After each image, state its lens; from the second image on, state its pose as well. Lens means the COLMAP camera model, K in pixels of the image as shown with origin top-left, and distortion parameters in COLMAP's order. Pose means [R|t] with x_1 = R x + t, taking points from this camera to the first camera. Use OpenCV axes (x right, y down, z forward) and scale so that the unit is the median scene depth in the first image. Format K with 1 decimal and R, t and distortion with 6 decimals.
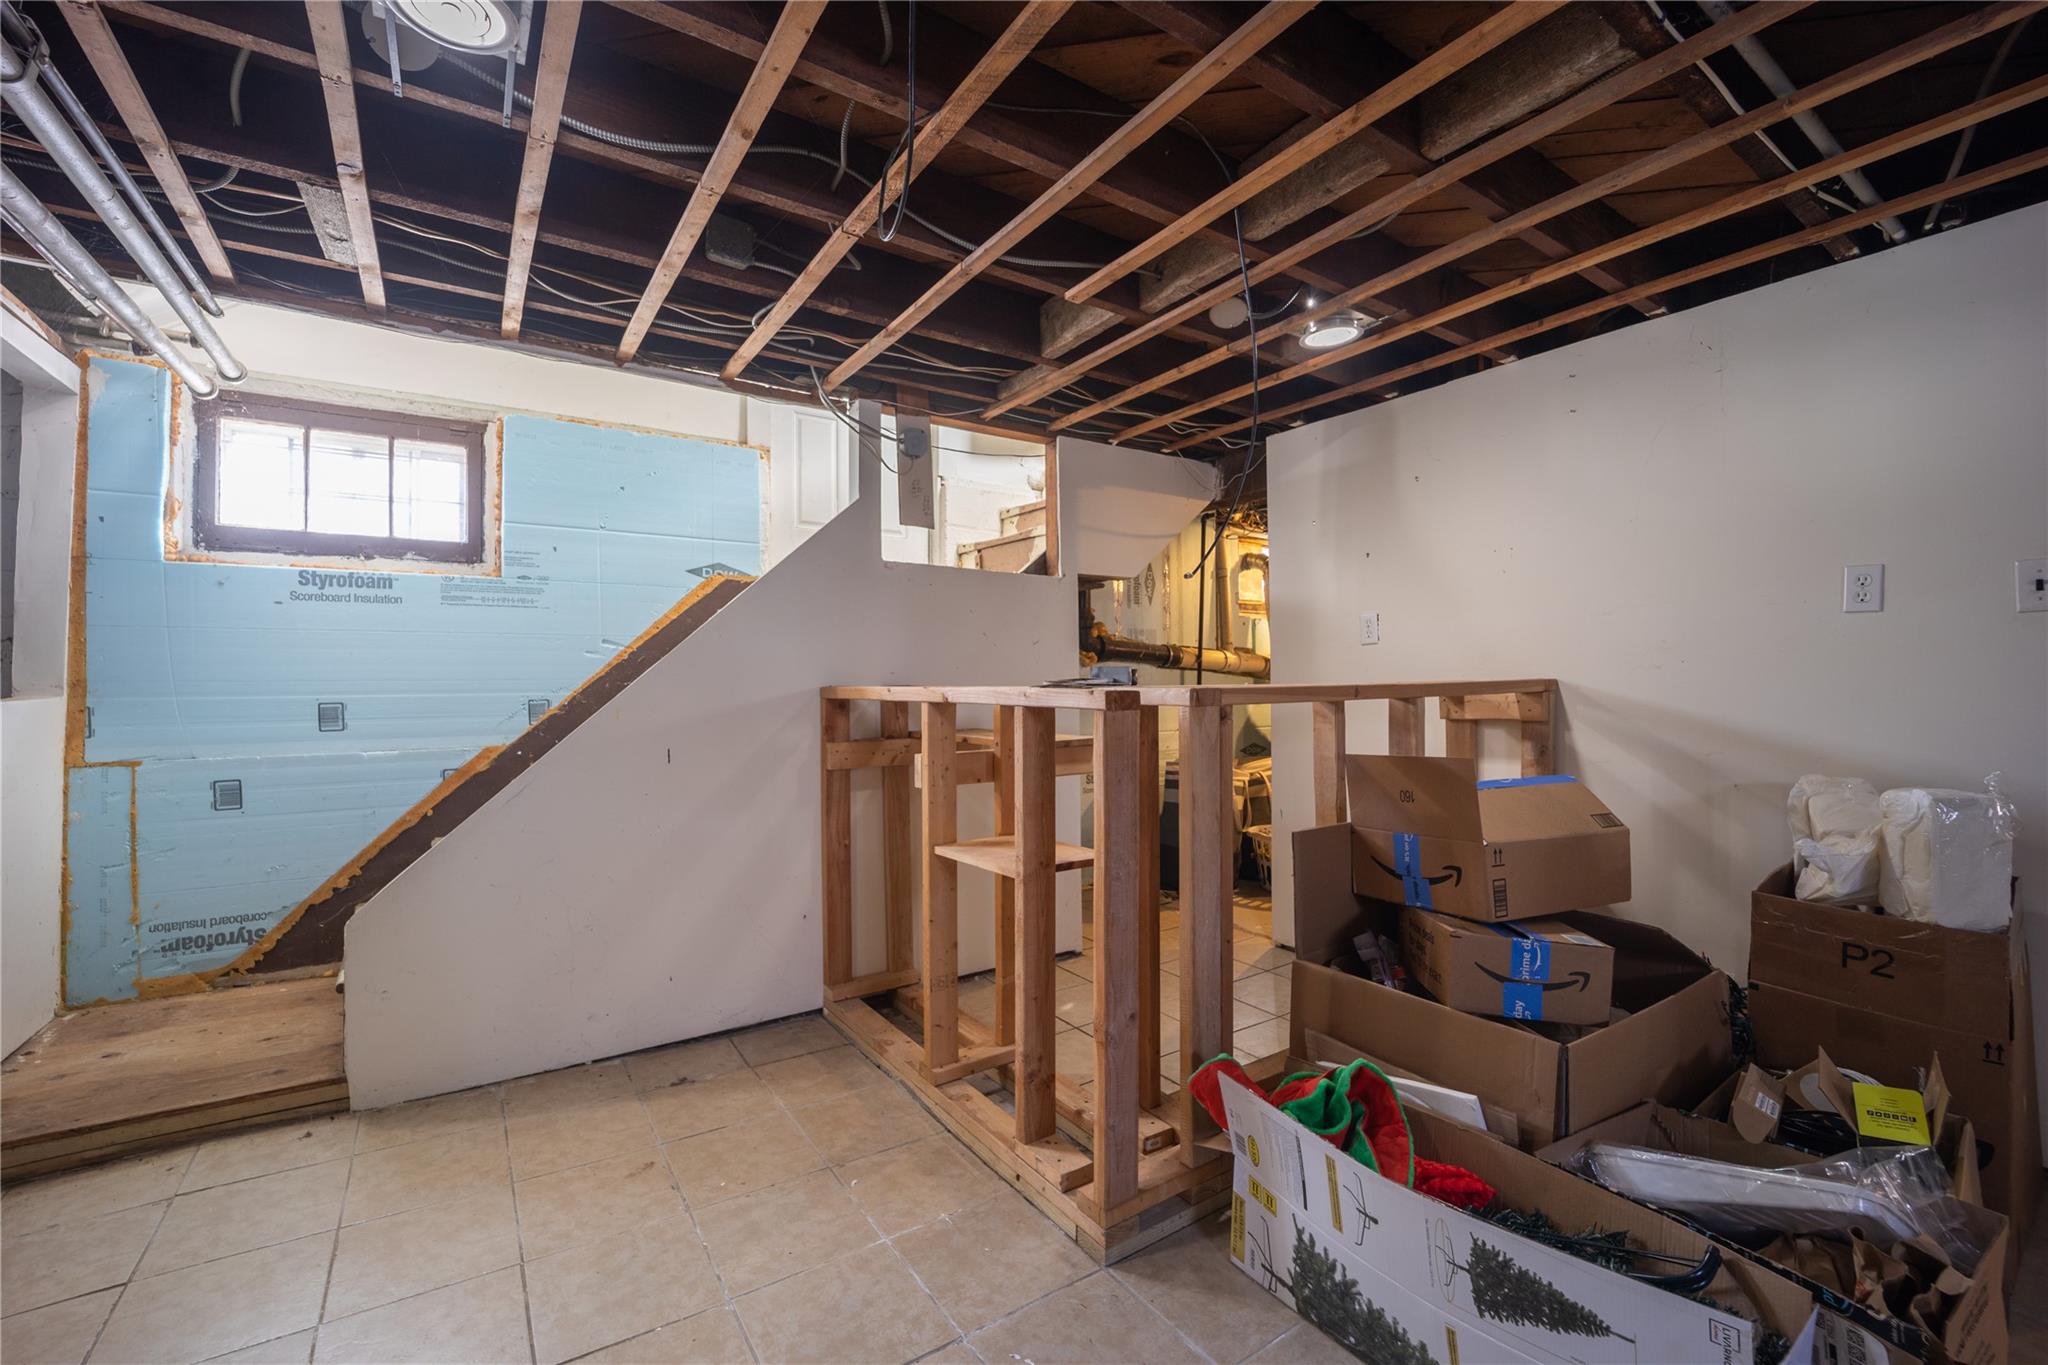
lens RADIAL K [[860.2, 0, 1031.6], [0, 860.2, 681.4], [0, 0, 1]] dist [-0.022084, -0.000982]
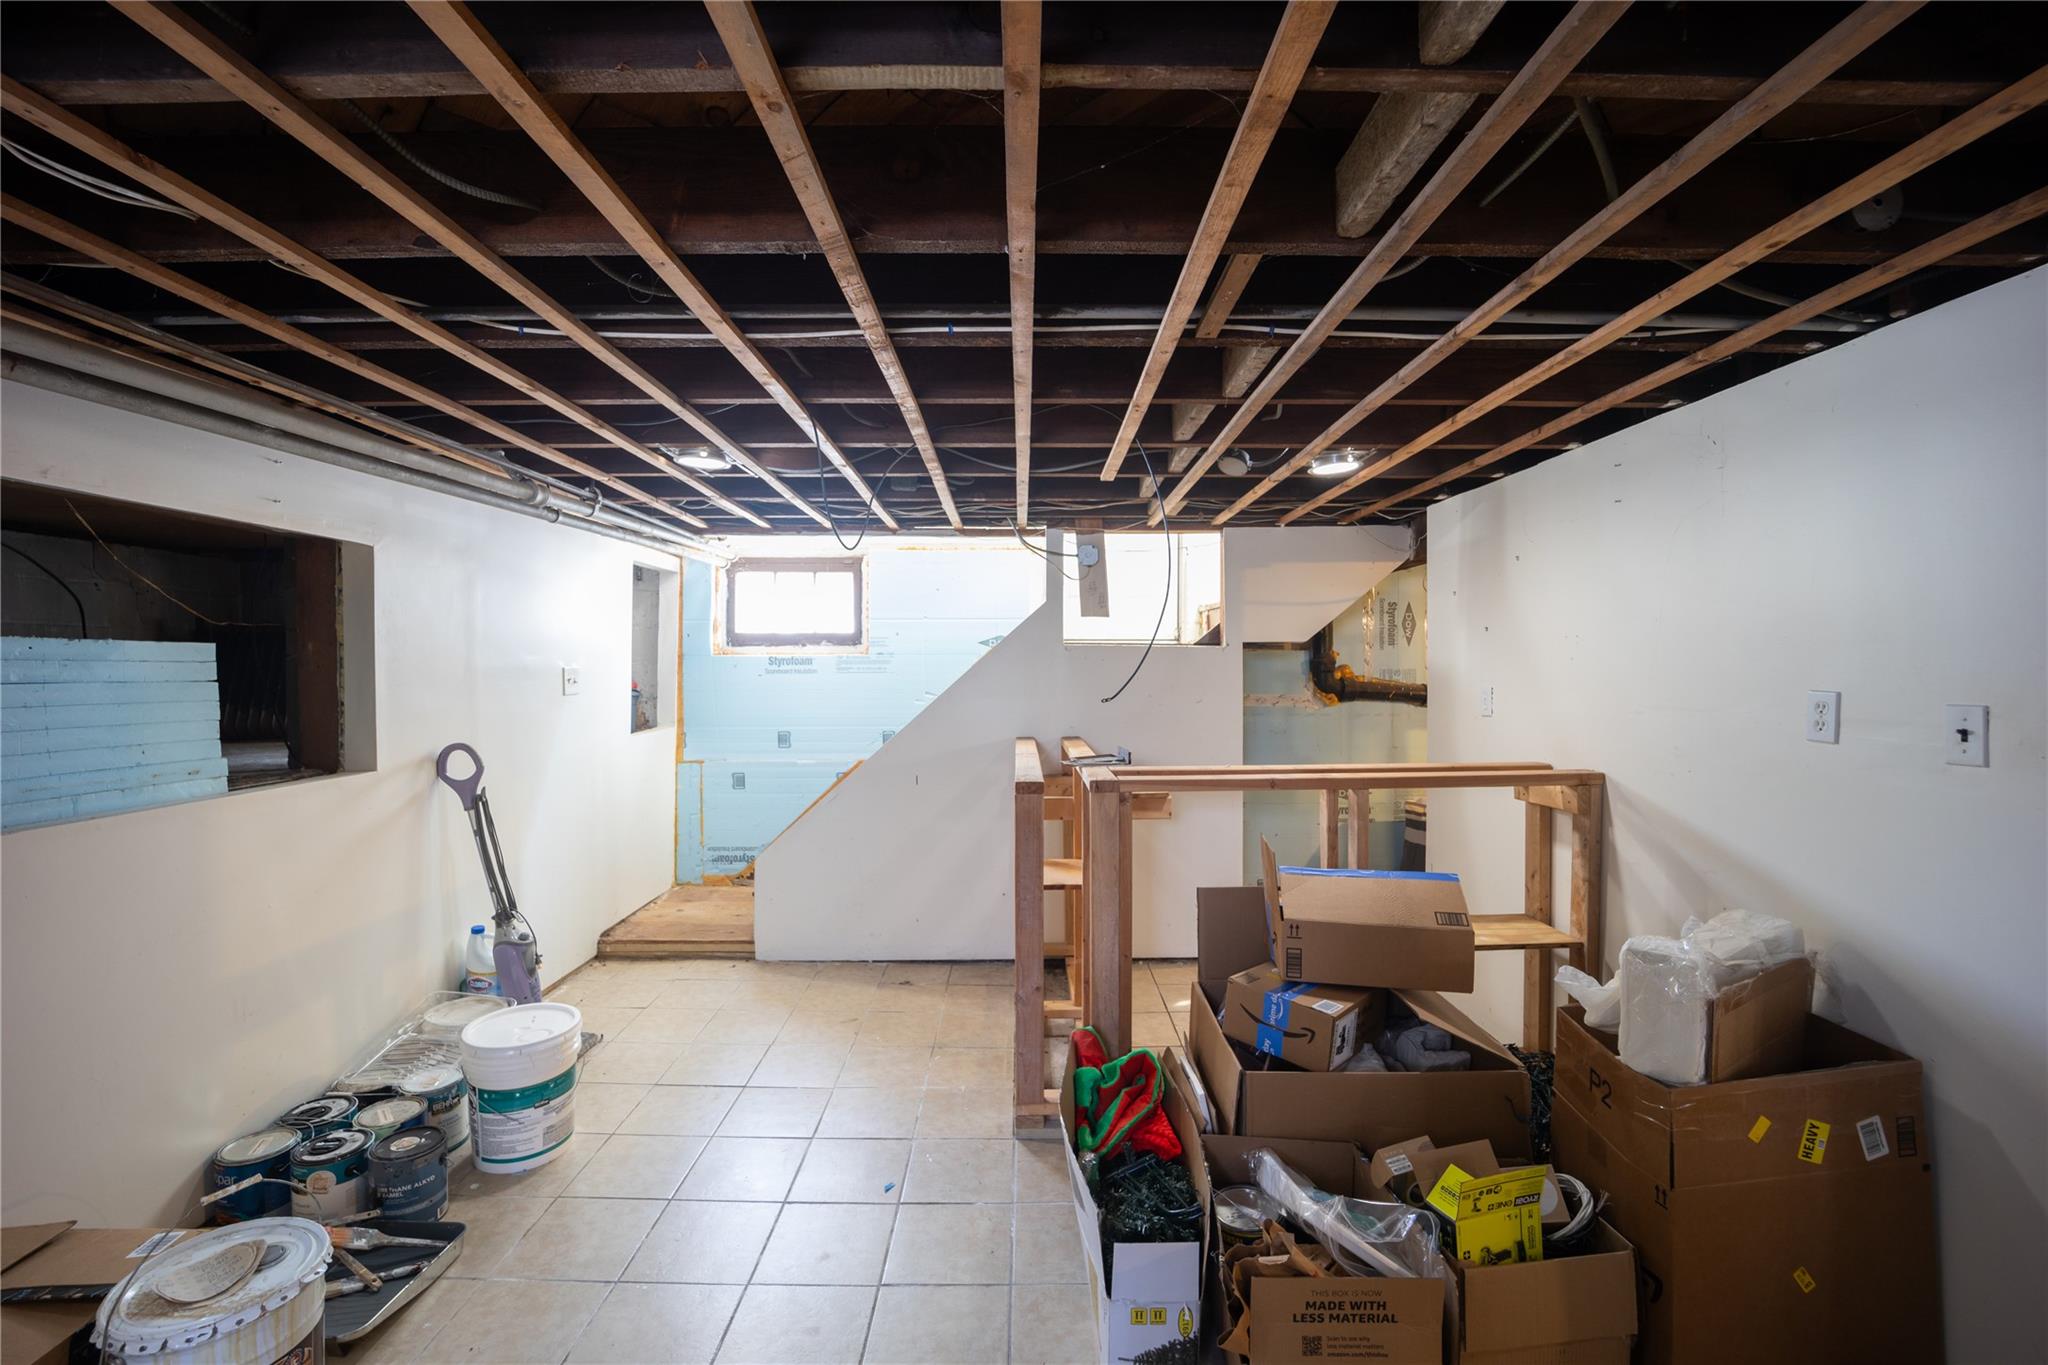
lens RADIAL K [[860.2, 0, 1024.1], [0, 860.2, 672.1], [0, 0, 1]] dist [-0.022084, -0.000982]
pose [[0.824642, 0.009982, -0.565567, 0.617184], [-0.000077, 0.999846, 0.017534, -0.136155], [0.565655, -0.014415, 0.824516, -0.189775]]
